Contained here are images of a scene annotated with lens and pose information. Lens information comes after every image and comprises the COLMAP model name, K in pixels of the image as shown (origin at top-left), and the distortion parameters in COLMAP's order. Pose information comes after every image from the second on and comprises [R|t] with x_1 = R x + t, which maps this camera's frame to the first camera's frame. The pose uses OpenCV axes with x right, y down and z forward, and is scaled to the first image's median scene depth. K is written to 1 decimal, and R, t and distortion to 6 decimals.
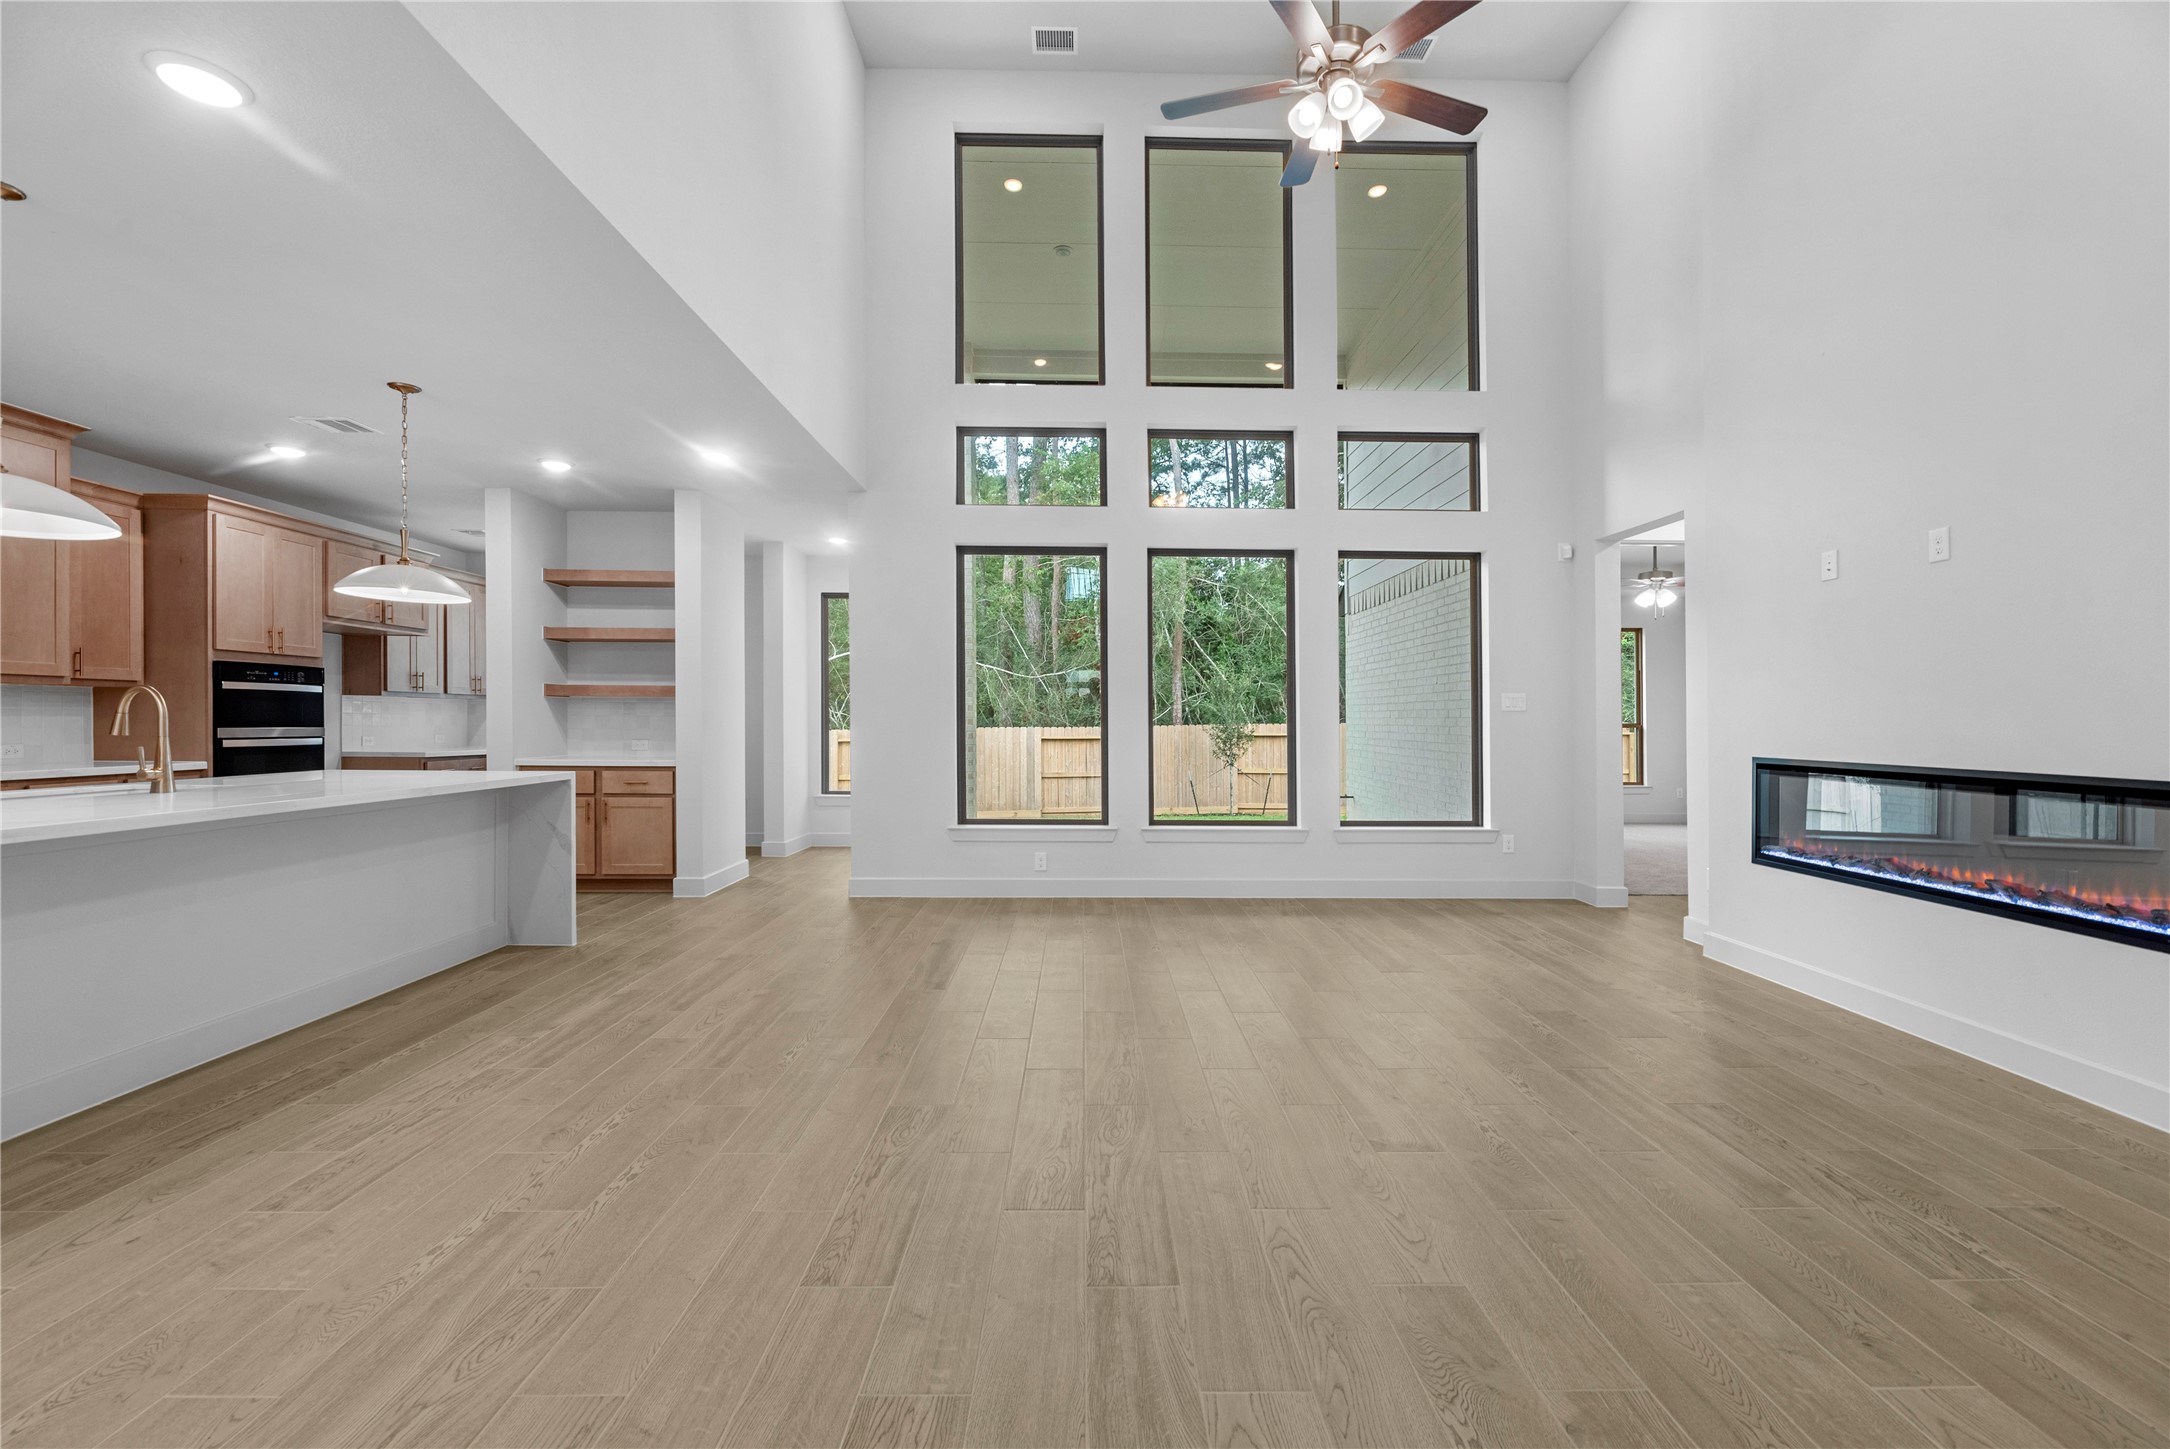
lens RADIAL K [[901.2, 0, 1097.6], [0, 901.2, 701.3], [0, 0, 1]] dist [-0.004597, 0.001282]
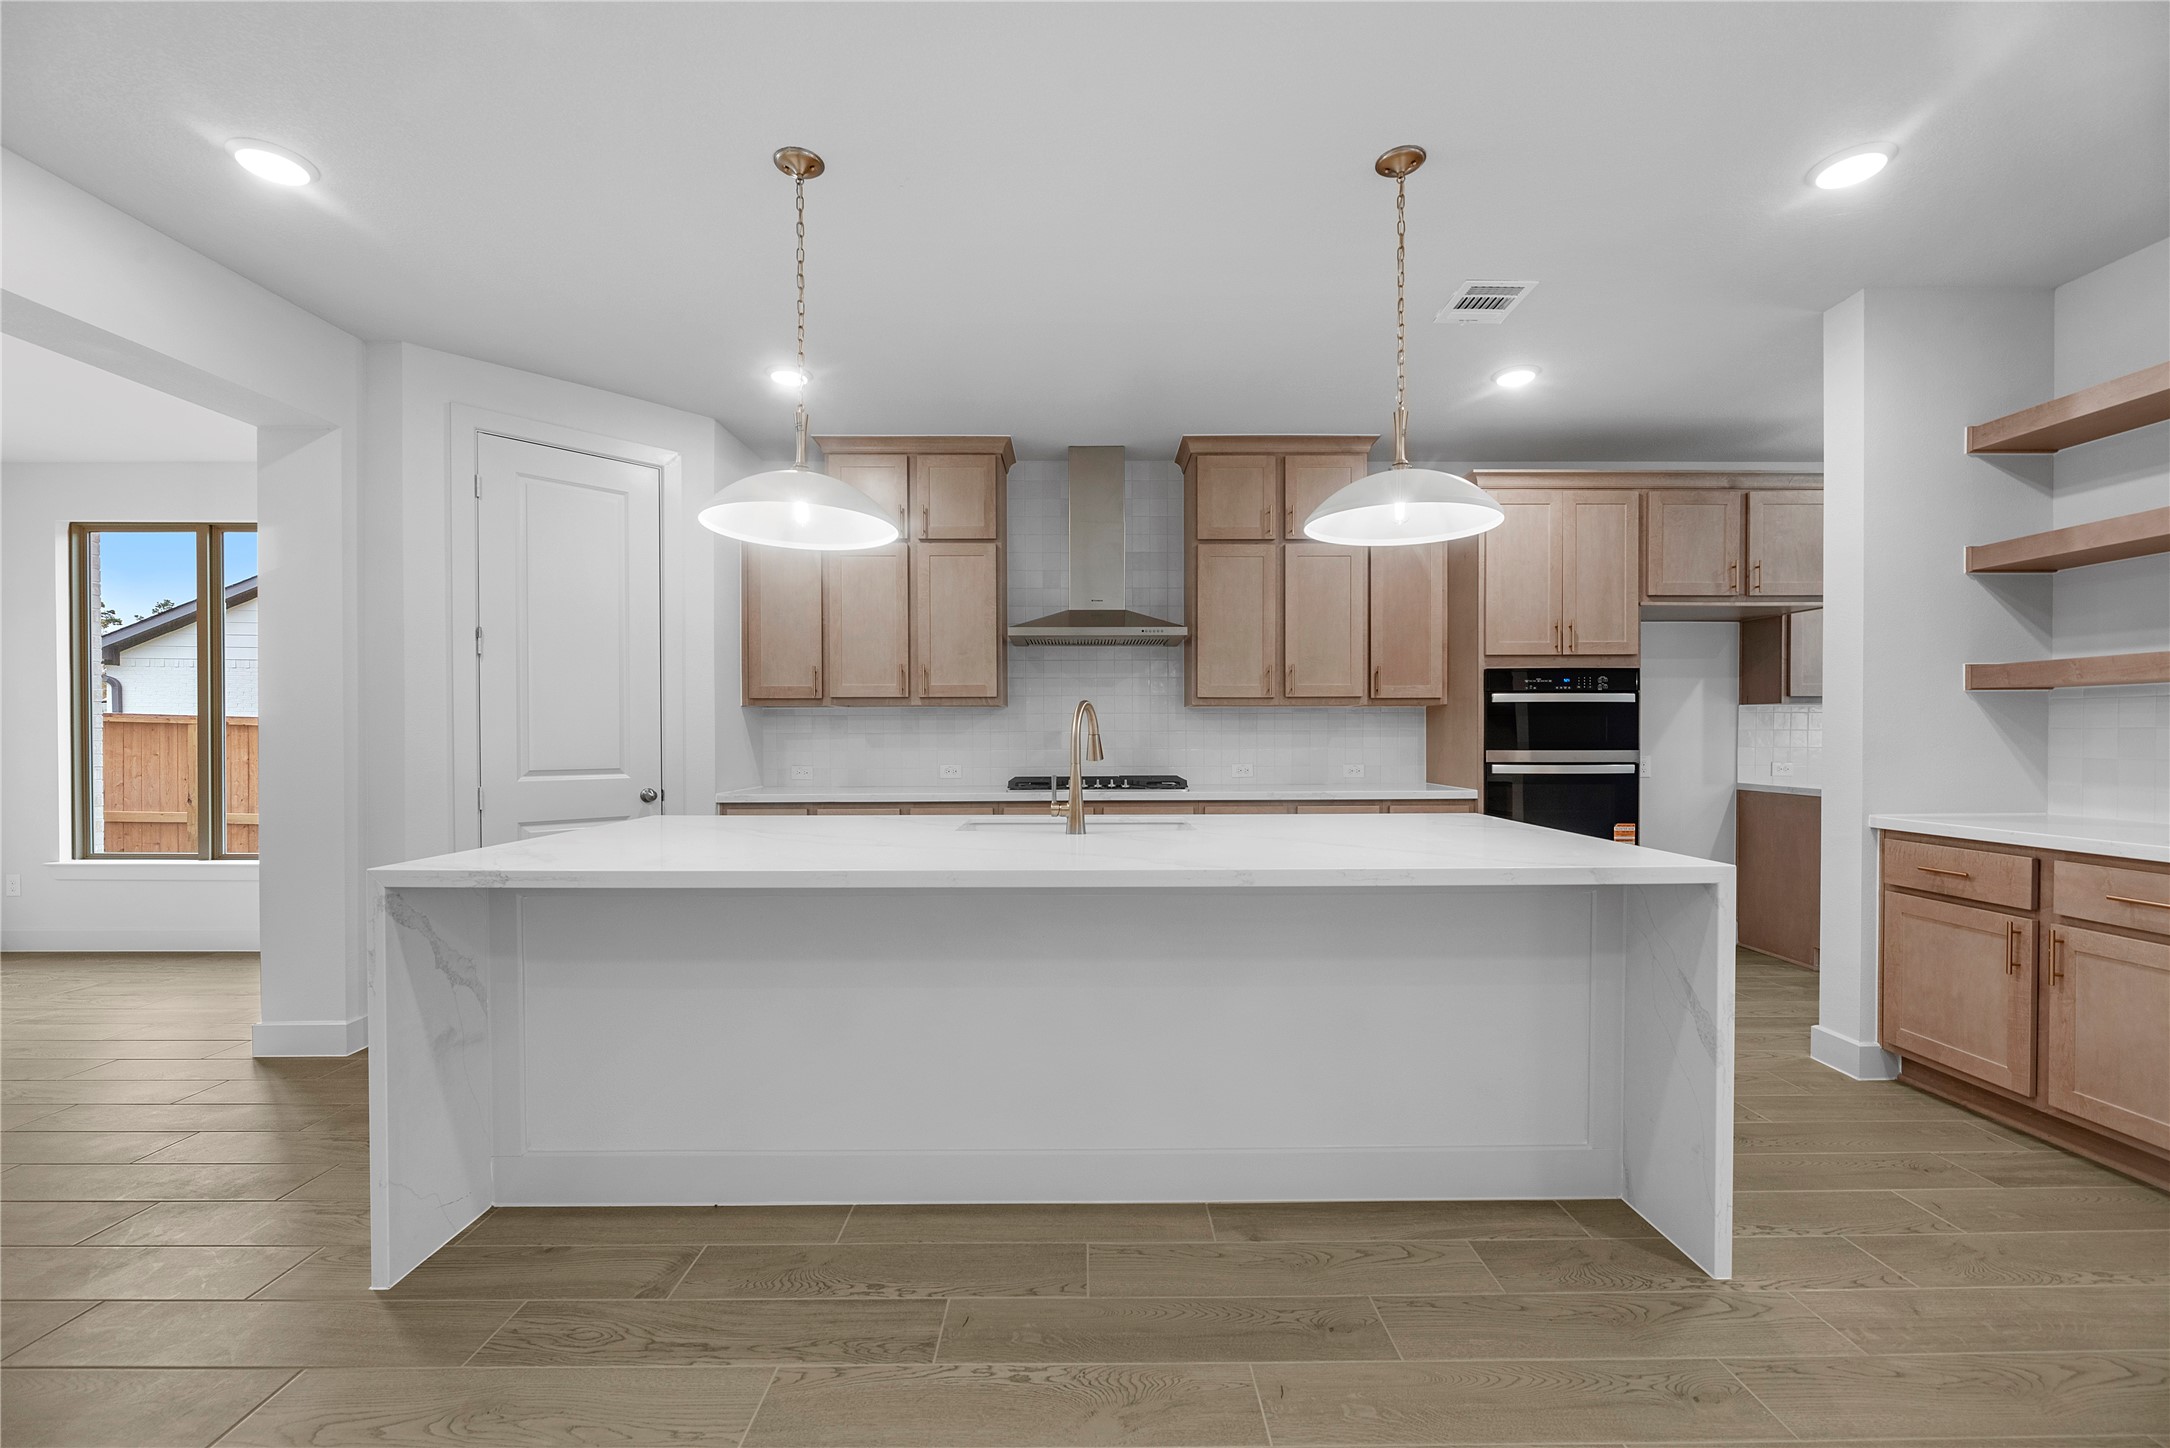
lens RADIAL K [[901.2, 0, 1094.7], [0, 901.2, 751.8], [0, 0, 1]] dist [-0.004597, 0.001282]
pose [[-0.007853, 0.010280, -0.999916, -0.149152], [0.023232, 0.999679, 0.010095, 0.014365], [0.999699, -0.023151, -0.008089, 0.639673]]
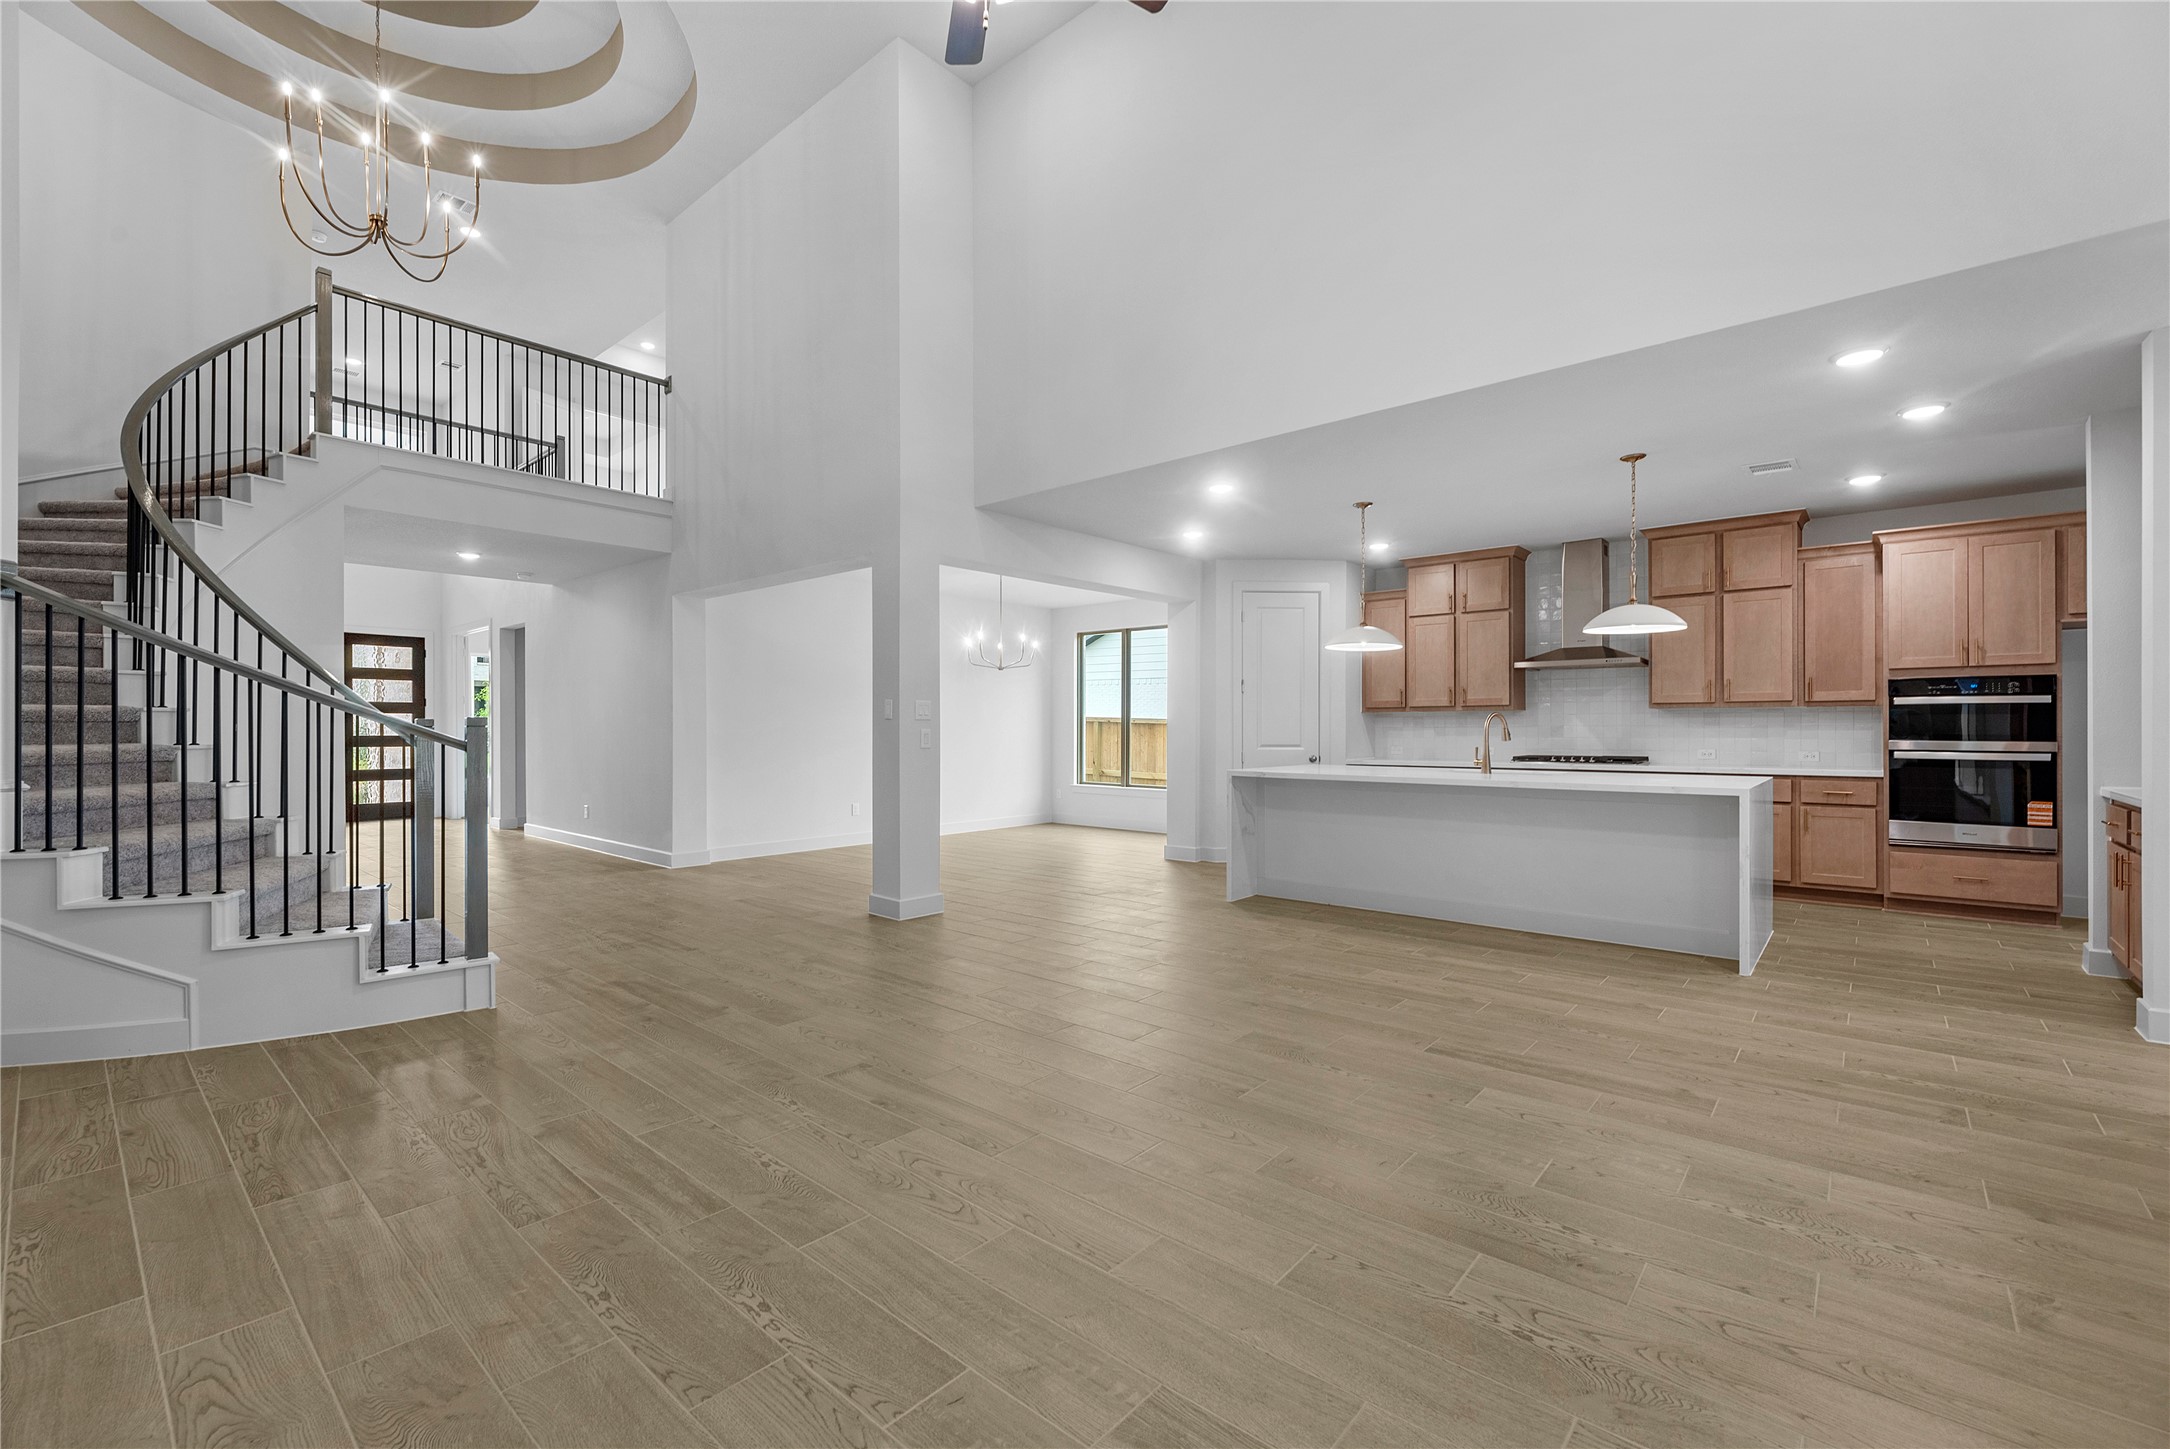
lens RADIAL K [[901.2, 0, 1073.4], [0, 901.2, 713.3], [0, 0, 1]] dist [-0.004597, 0.001282]
pose [[-0.678128, -0.017060, -0.734746, 0.504075], [0.012844, 0.999303, -0.035057, 0.022265], [0.734832, -0.033210, -0.677436, 1.001533]]
